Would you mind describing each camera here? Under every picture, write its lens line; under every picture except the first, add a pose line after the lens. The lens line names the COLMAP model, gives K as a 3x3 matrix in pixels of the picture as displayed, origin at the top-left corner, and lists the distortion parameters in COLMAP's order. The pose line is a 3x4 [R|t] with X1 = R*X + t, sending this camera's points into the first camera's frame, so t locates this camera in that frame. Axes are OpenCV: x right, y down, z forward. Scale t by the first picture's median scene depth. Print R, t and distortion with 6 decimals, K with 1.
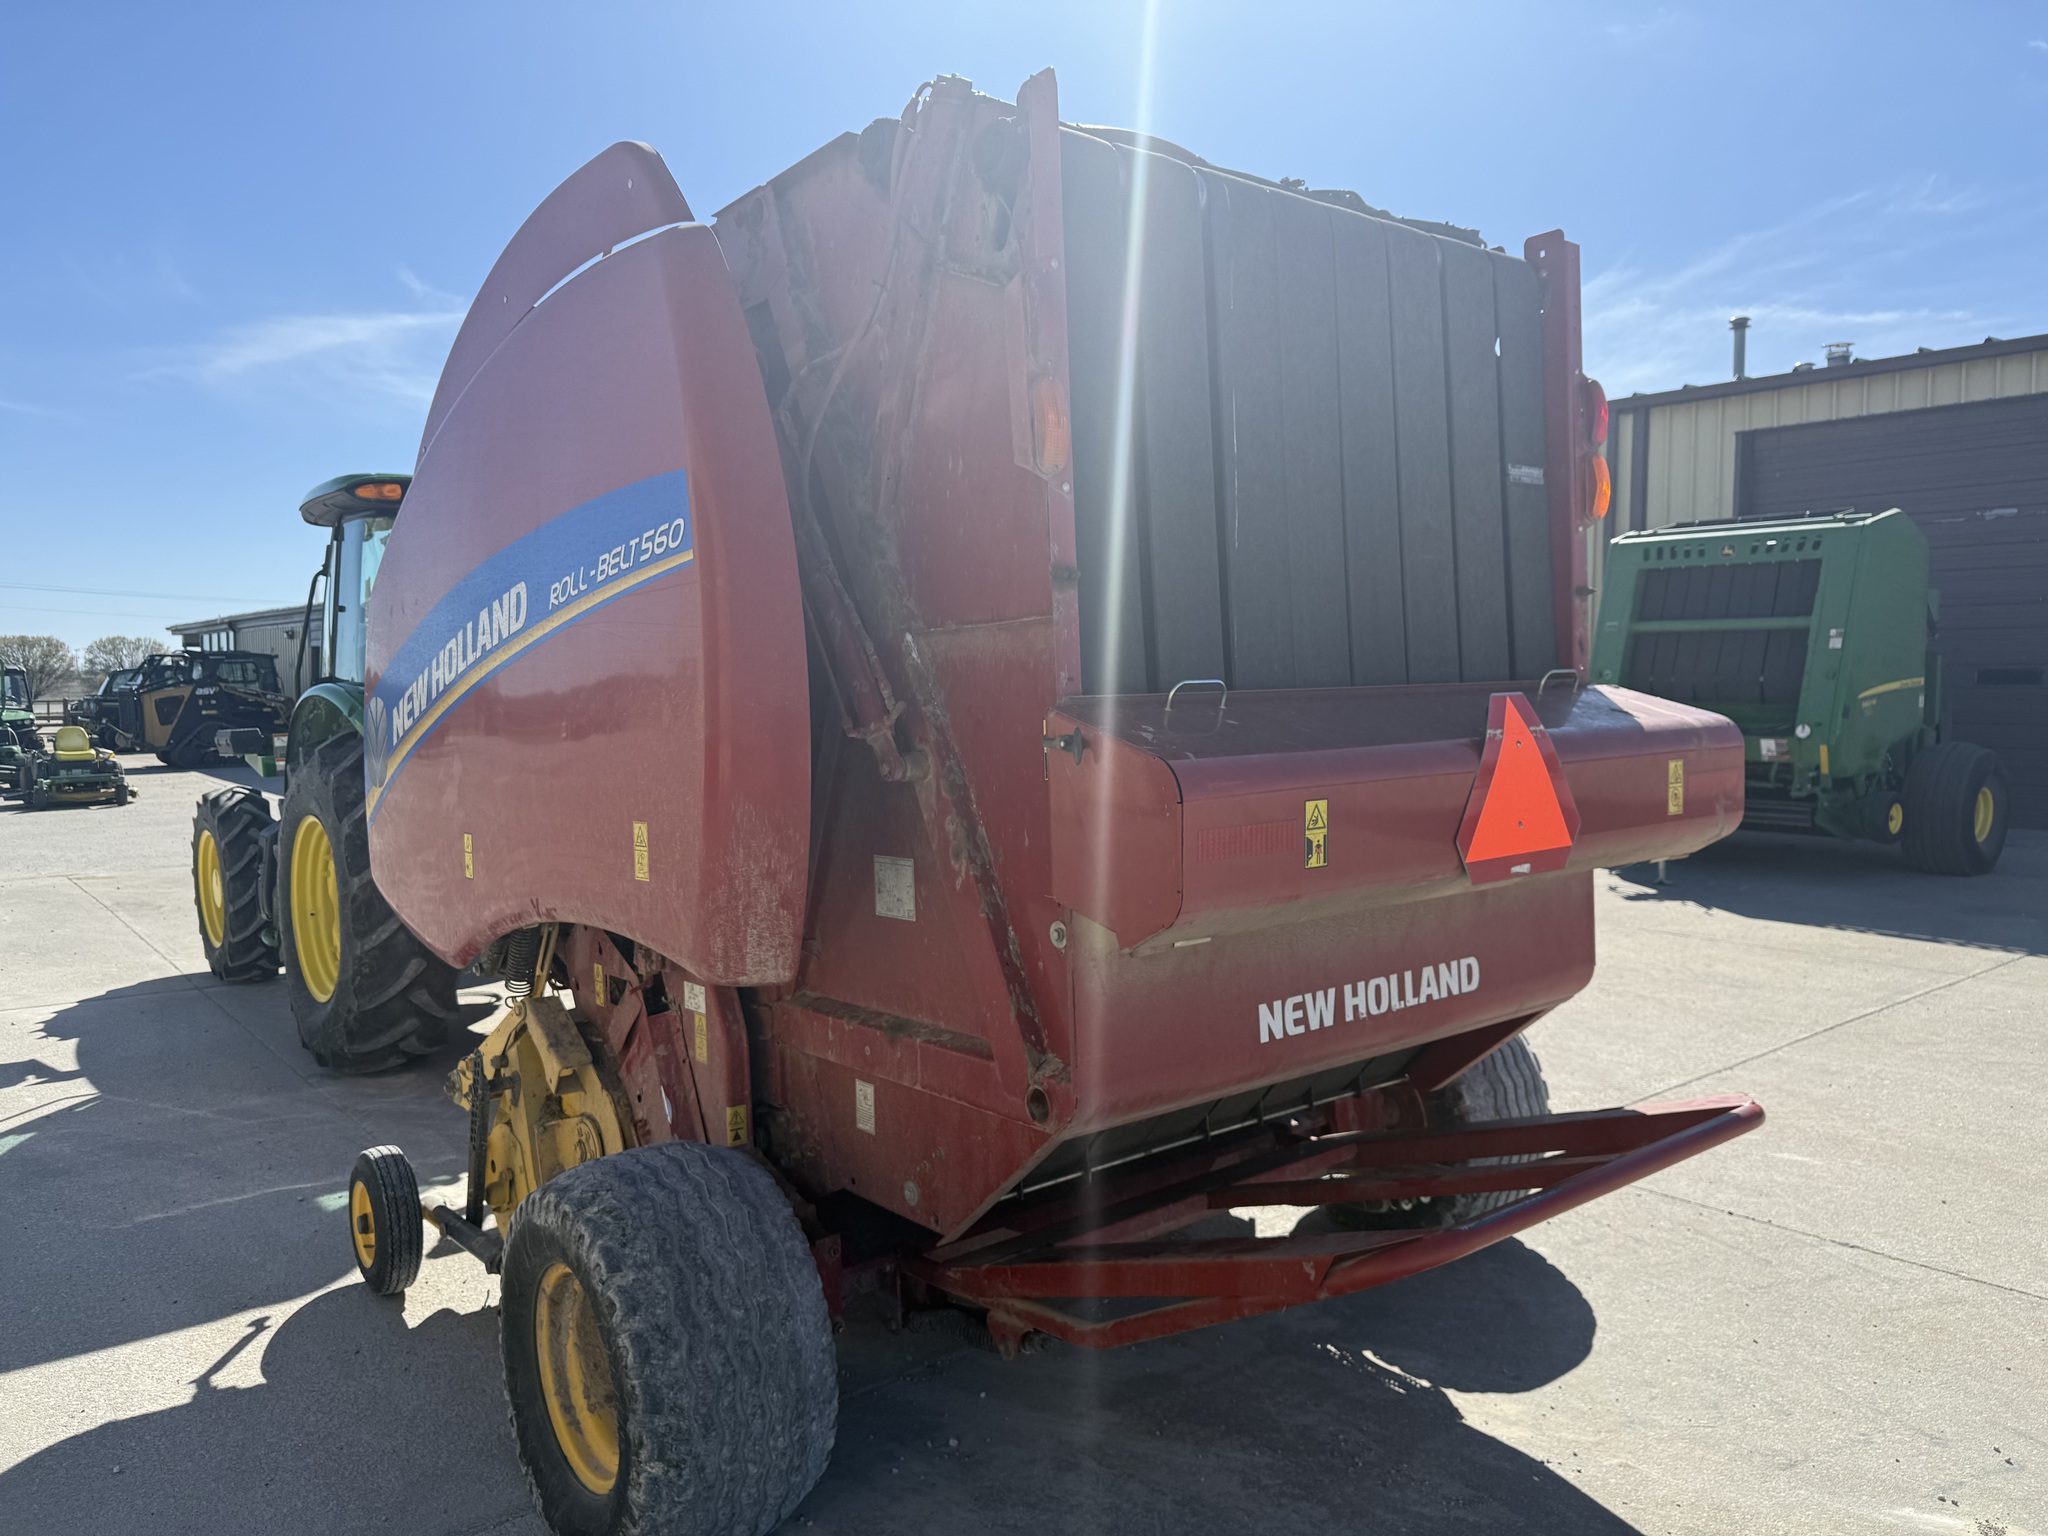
lens RADIAL K [[1429.1, 0, 1024.0], [0, 1429.1, 768.0], [0, 0, 1]] dist [0.094153, -0.140308]
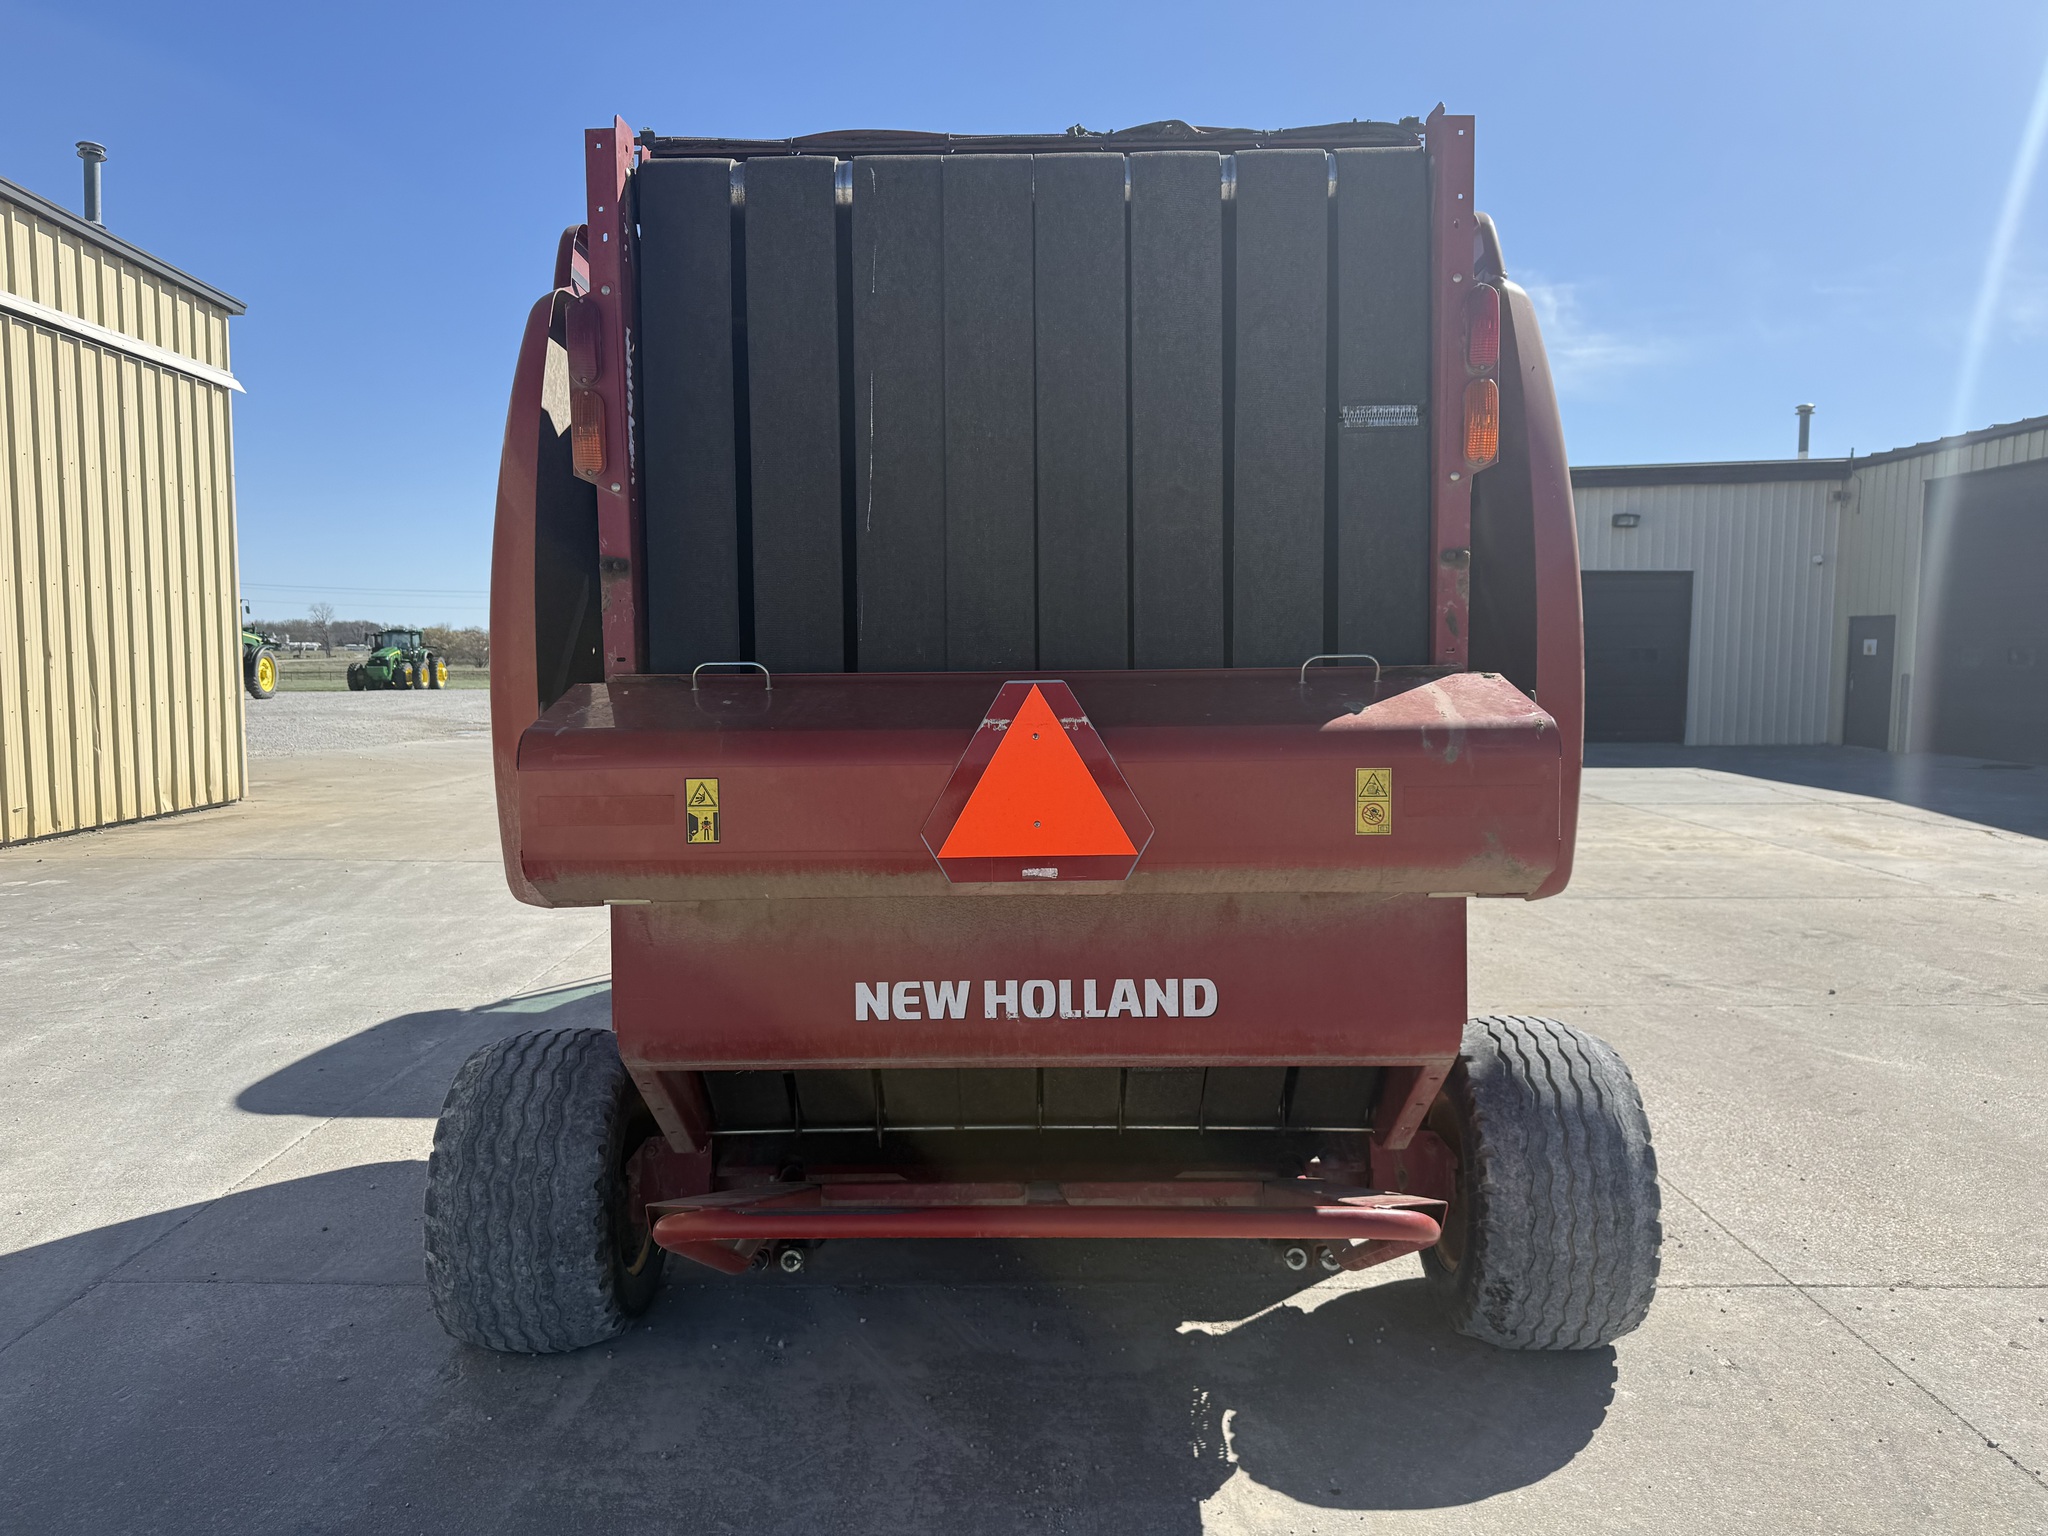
lens RADIAL K [[1429.1, 0, 1024.0], [0, 1429.1, 768.0], [0, 0, 1]] dist [0.094153, -0.140308]
pose [[0.780268, 0.055937, -0.622939, 0.827394], [-0.043602, 0.998434, 0.035040, -0.025571], [0.623924, -0.000179, 0.781485, 0.264678]]
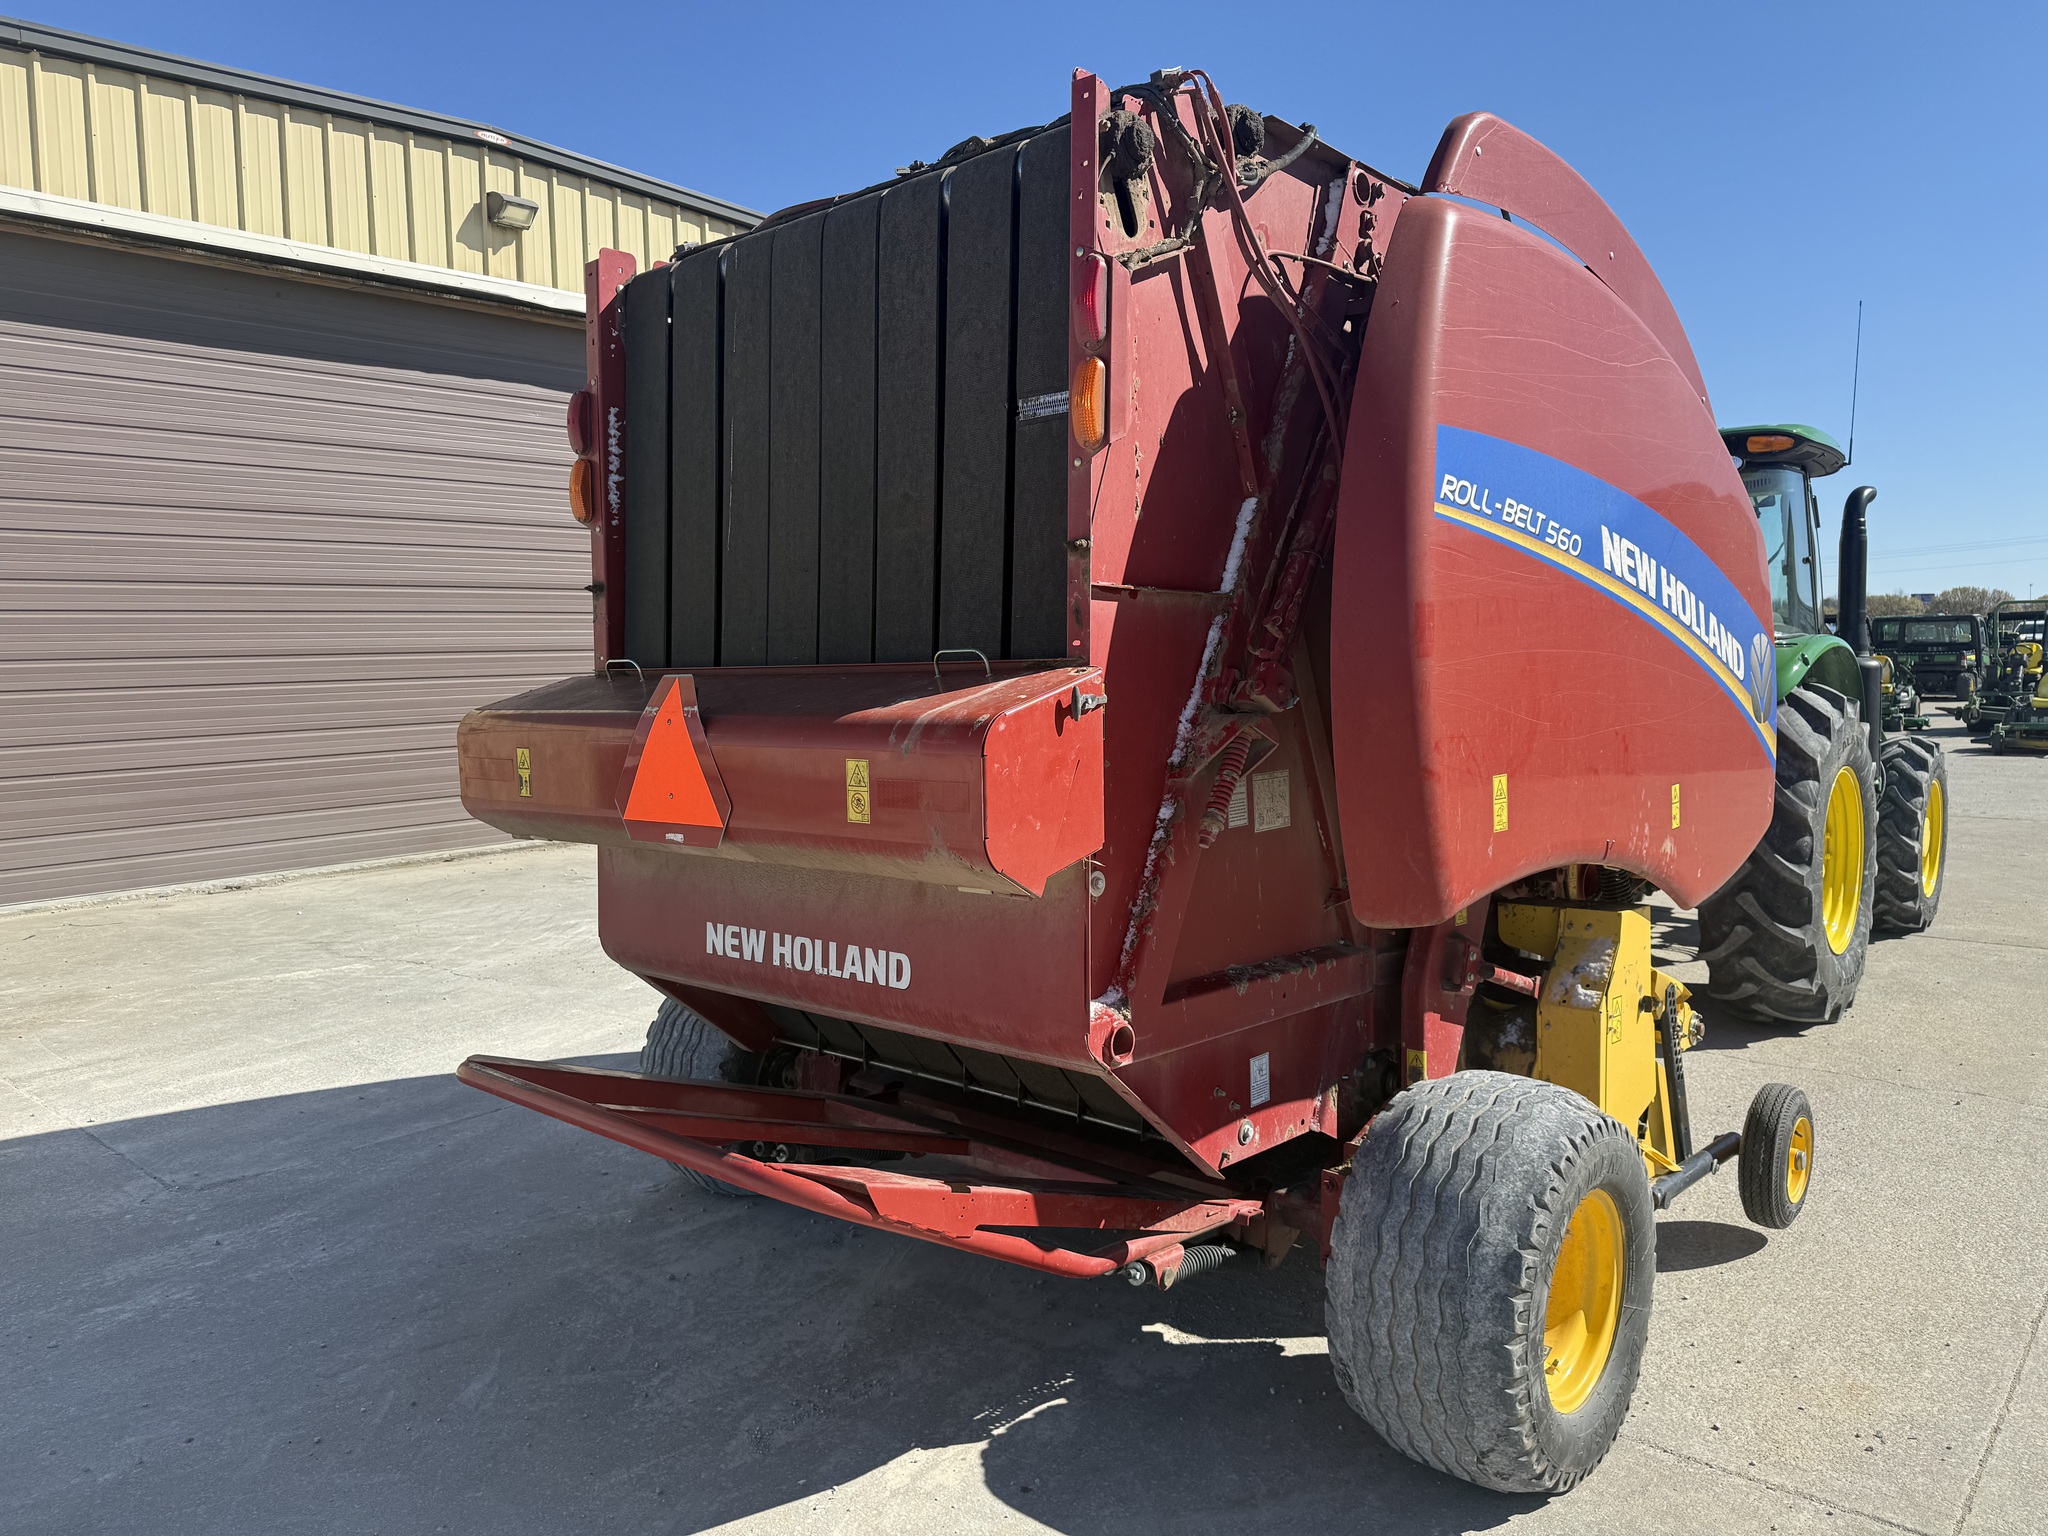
lens RADIAL K [[1410.2, 0, 1044.2], [0, 1410.2, 764.3], [0, 0, 1]] dist [0.136862, -0.218935]
pose [[0.183239, 0.081254, -0.979705, 1.325930], [-0.046310, 0.996185, 0.073960, -0.070529], [0.981977, 0.031817, 0.186302, 0.989915]]
